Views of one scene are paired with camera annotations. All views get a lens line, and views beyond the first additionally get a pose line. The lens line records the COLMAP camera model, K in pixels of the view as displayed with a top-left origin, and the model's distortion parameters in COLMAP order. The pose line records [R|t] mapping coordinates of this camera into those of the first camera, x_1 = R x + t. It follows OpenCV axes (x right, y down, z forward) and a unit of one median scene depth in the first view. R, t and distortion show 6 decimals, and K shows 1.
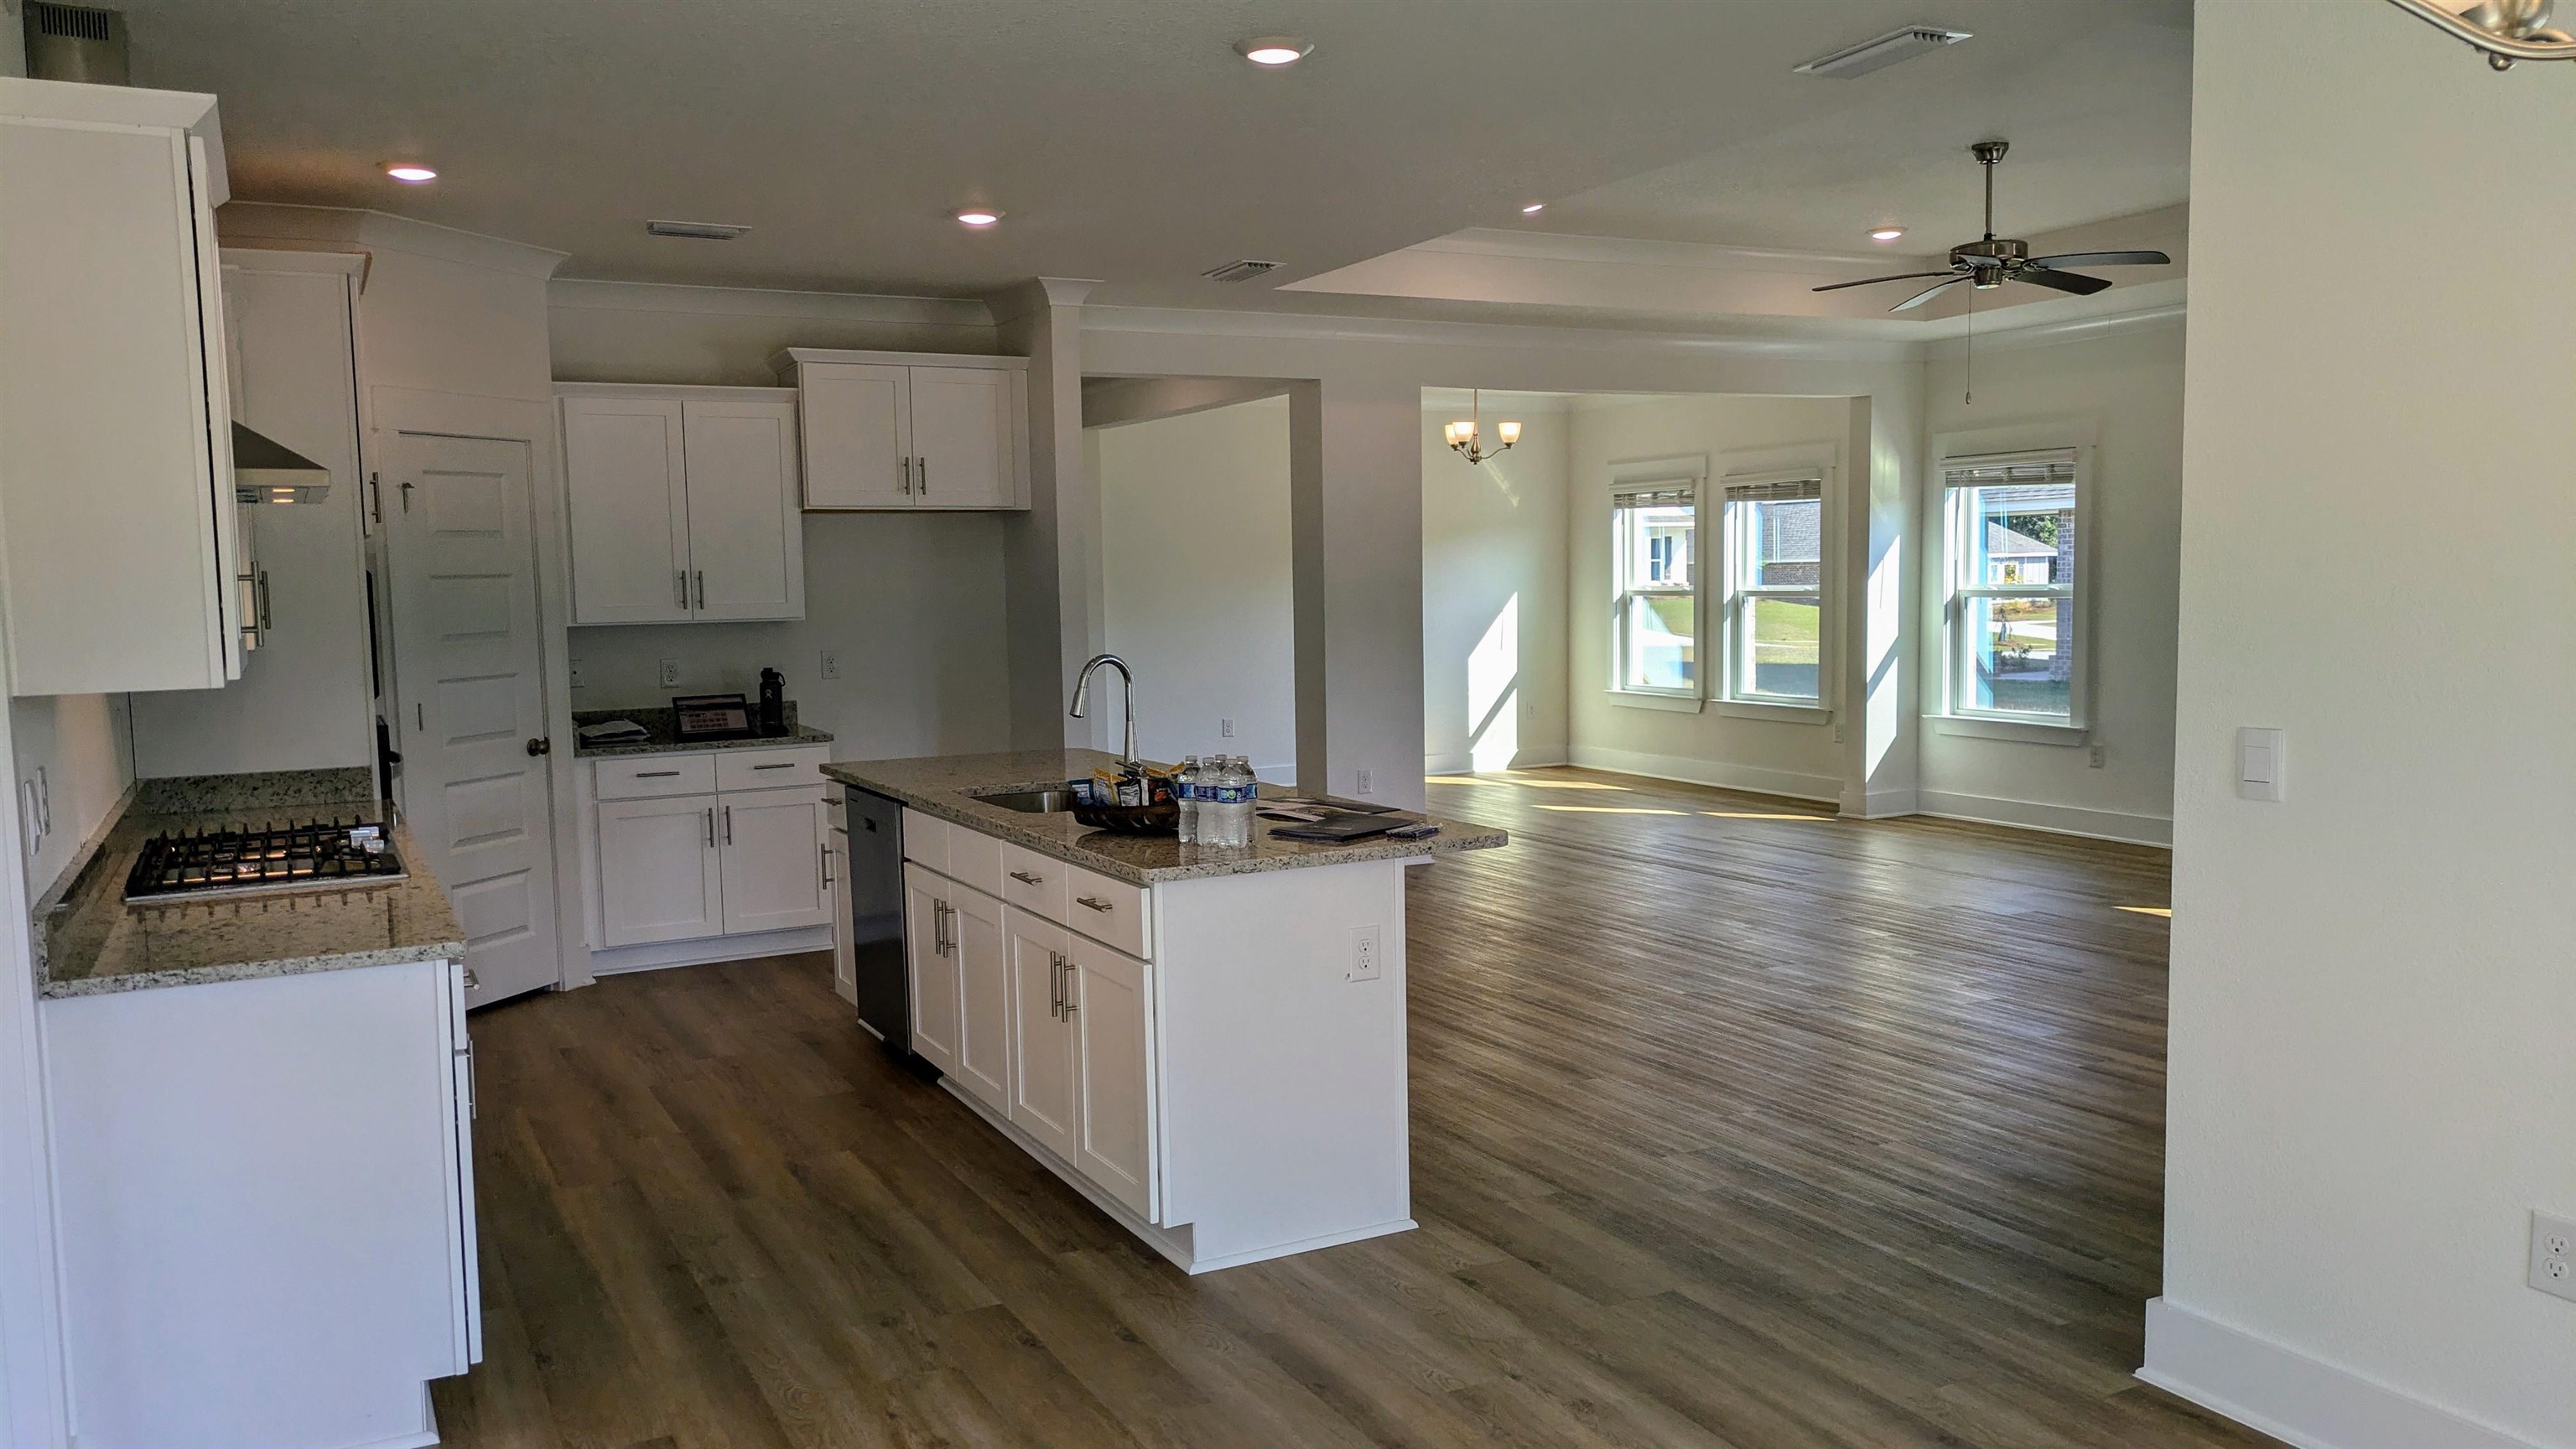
lens RADIAL K [[1892.7, 0, 1288.0], [0, 1892.7, 724.5], [0, 0, 1]] dist [0.065702, -0.000411]
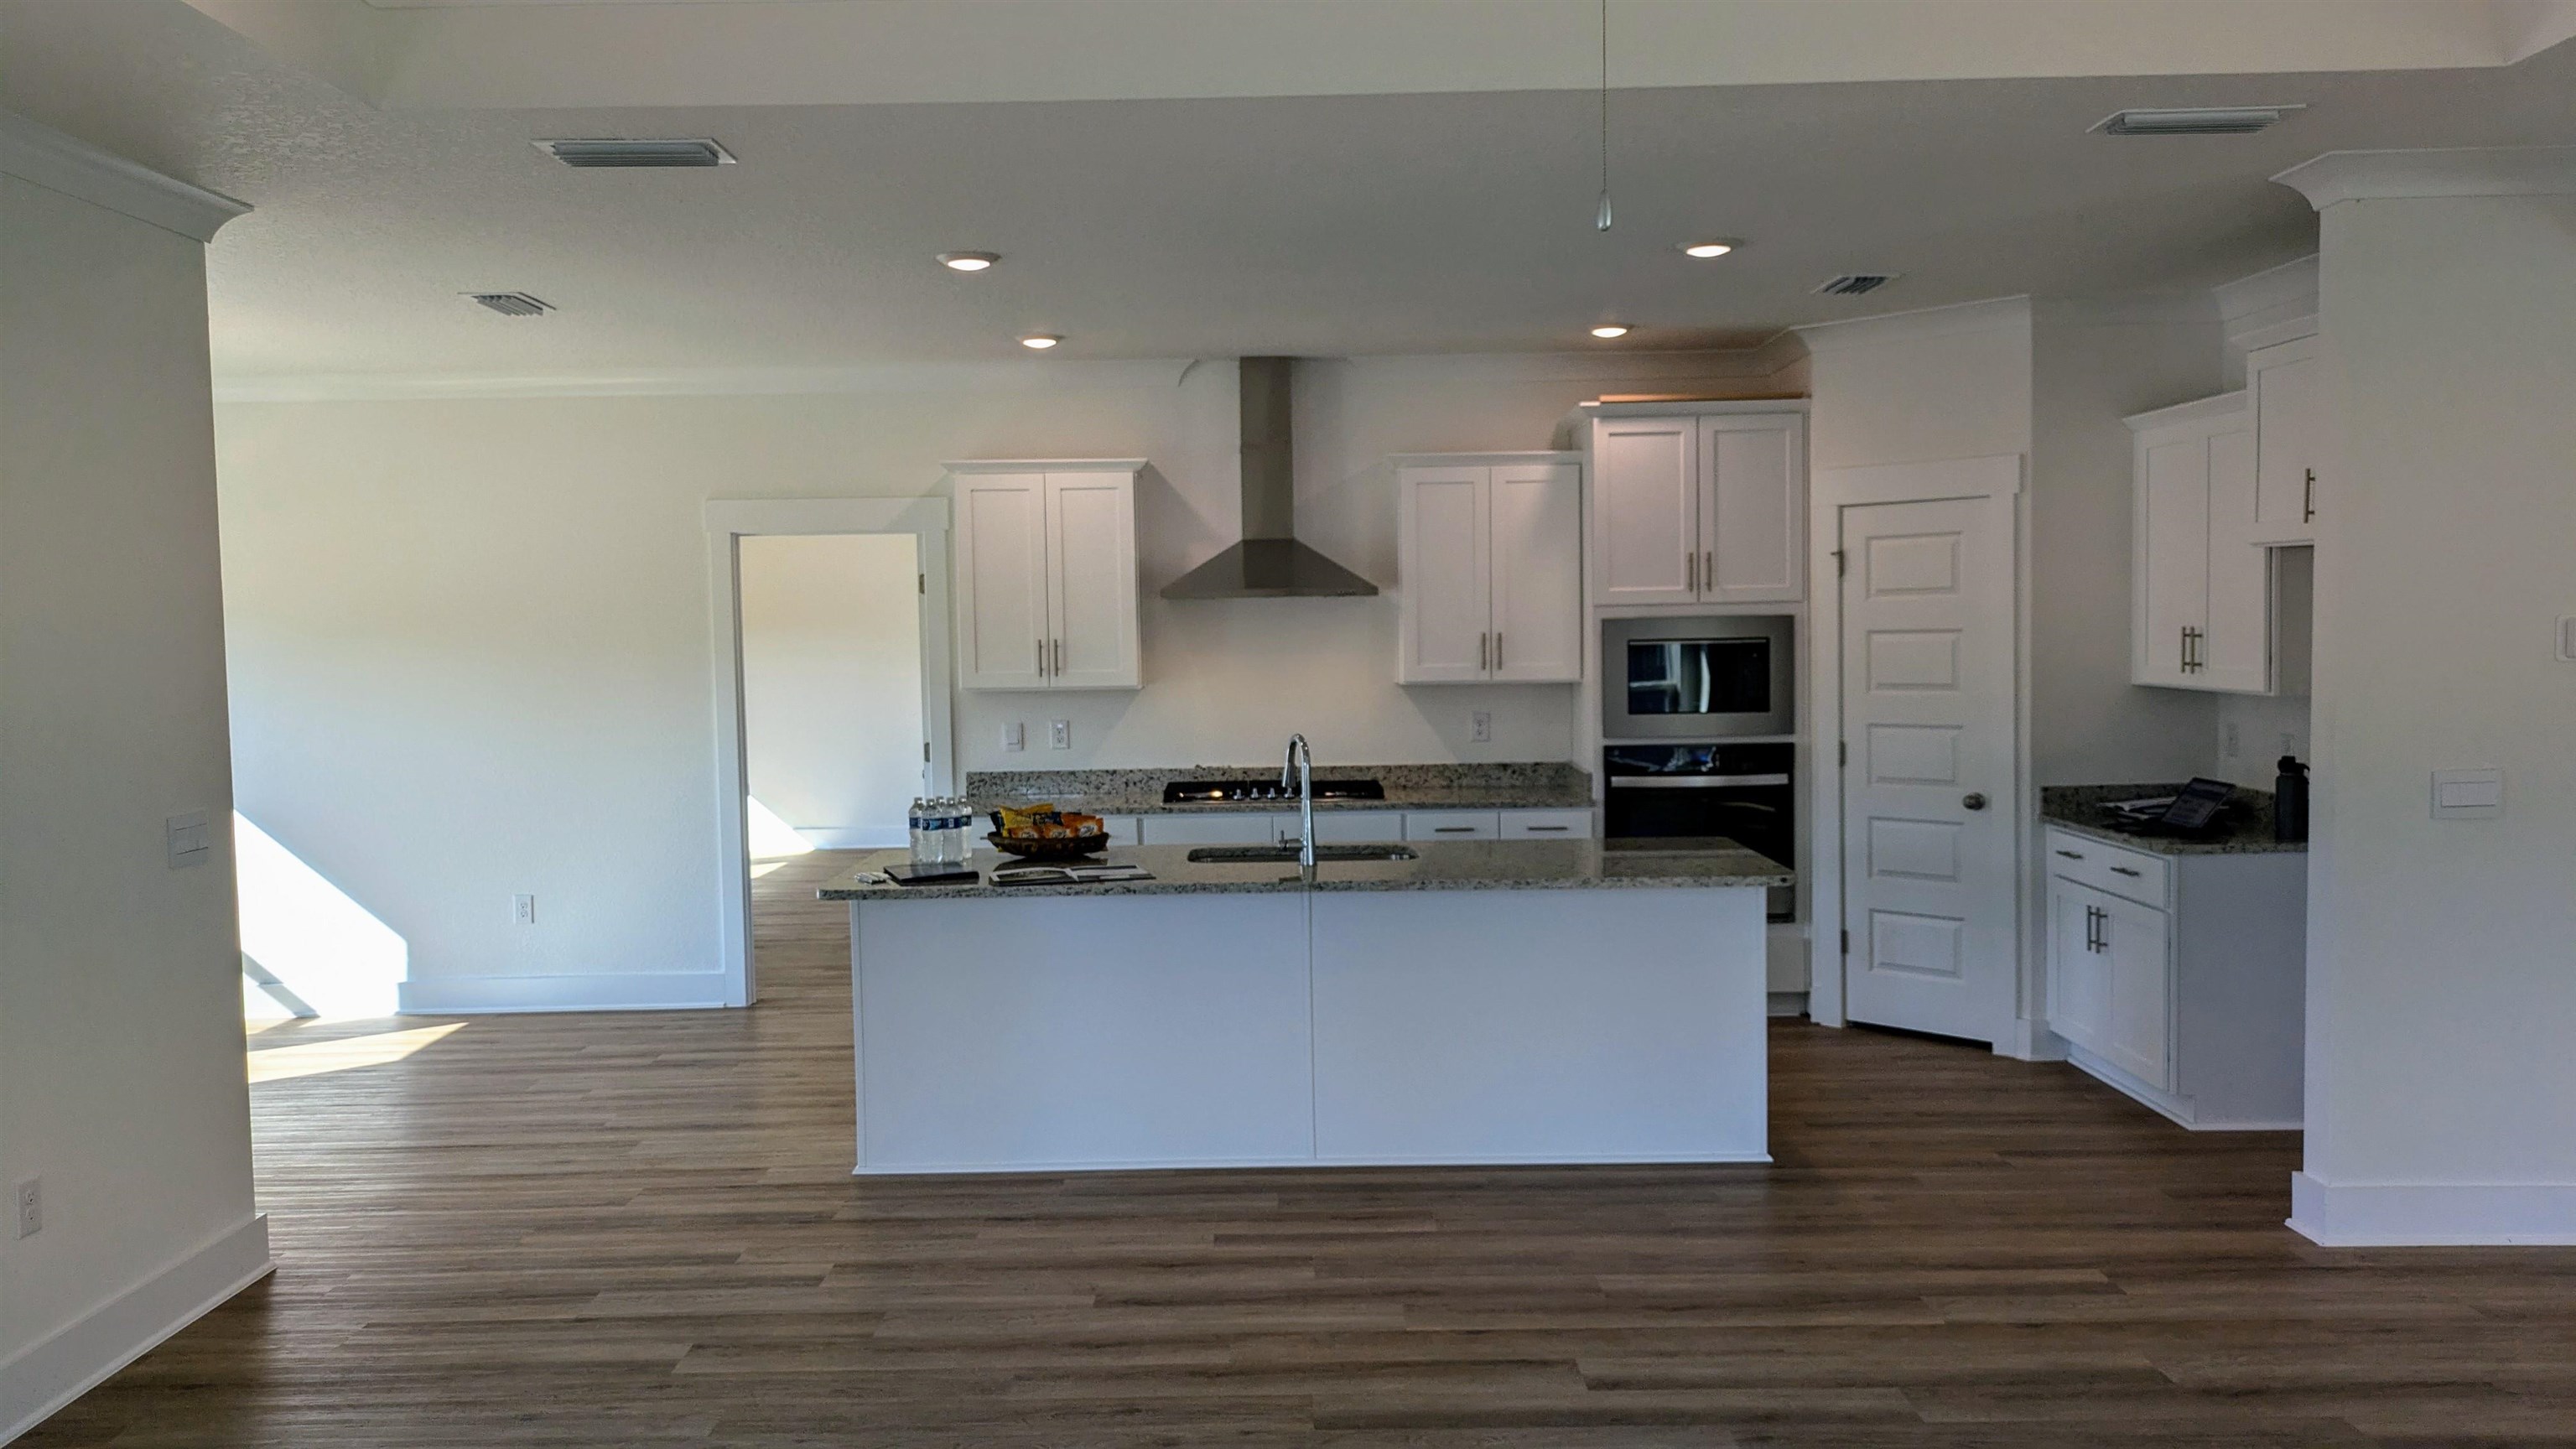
lens RADIAL K [[1921.8, 0, 1288.0], [0, 1921.8, 724.5], [0, 0, 1]] dist [0.070789, -0.096453]
pose [[-0.453283, 0.080790, -0.887698, 0.615320], [-0.048654, 0.992157, 0.115141, -0.117192], [0.890038, 0.095381, -0.445797, 1.038915]]
